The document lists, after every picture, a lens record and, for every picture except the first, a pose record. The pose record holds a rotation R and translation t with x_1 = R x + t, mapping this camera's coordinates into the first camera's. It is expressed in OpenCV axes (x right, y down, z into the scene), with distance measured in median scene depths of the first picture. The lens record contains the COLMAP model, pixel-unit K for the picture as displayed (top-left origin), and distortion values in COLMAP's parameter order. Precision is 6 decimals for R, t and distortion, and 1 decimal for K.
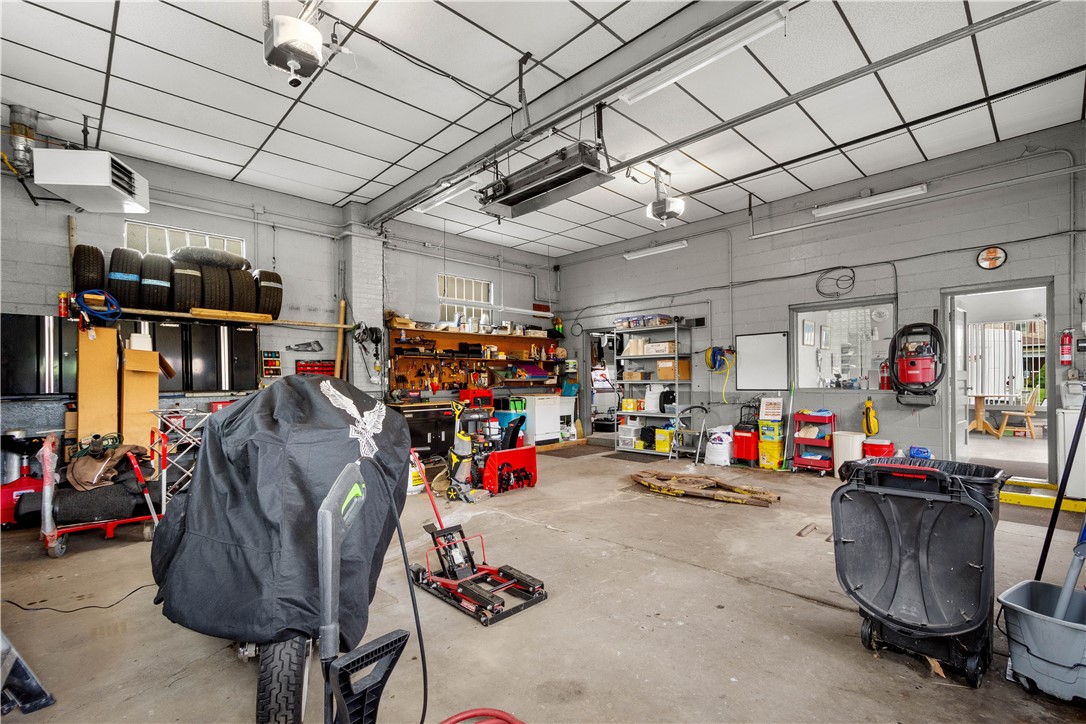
lens RADIAL K [[486.9, 0, 541.1], [0, 486.9, 380.6], [0, 0, 1]] dist [0.016757, -0.003337]
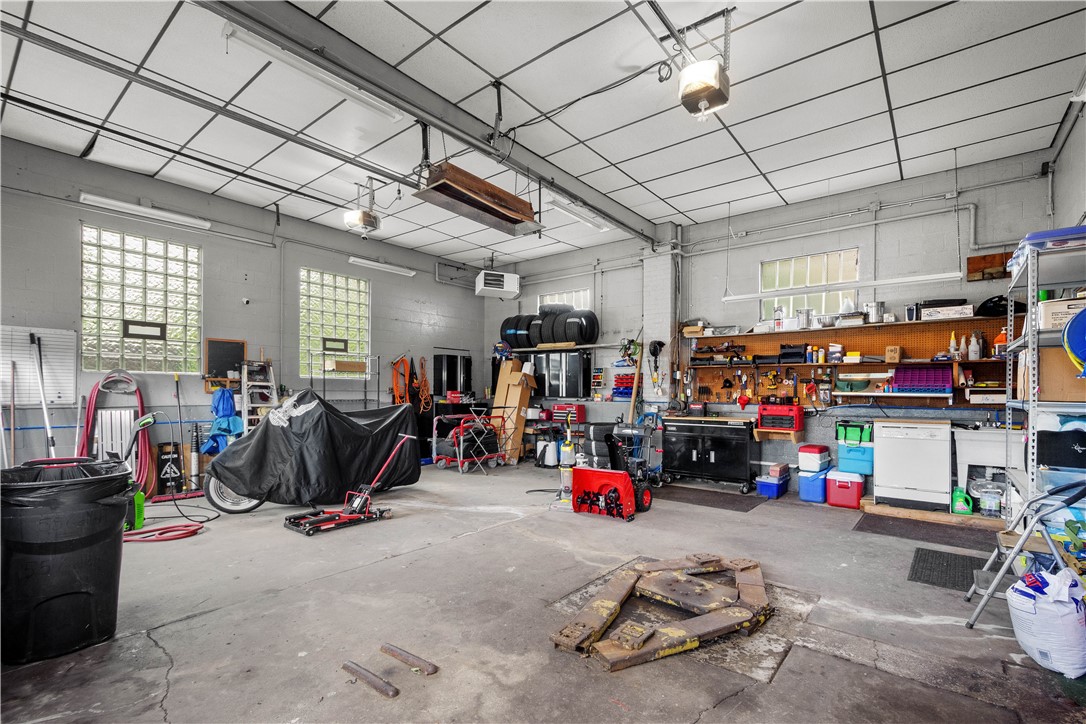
lens RADIAL K [[486.9, 0, 548.1], [0, 486.9, 386.7], [0, 0, 1]] dist [0.016757, -0.003337]
pose [[0.132535, 0.003813, -0.991171, 0.593632], [-0.011426, 0.999932, 0.002318, -0.009268], [0.991112, 0.011018, 0.132570, 0.566434]]
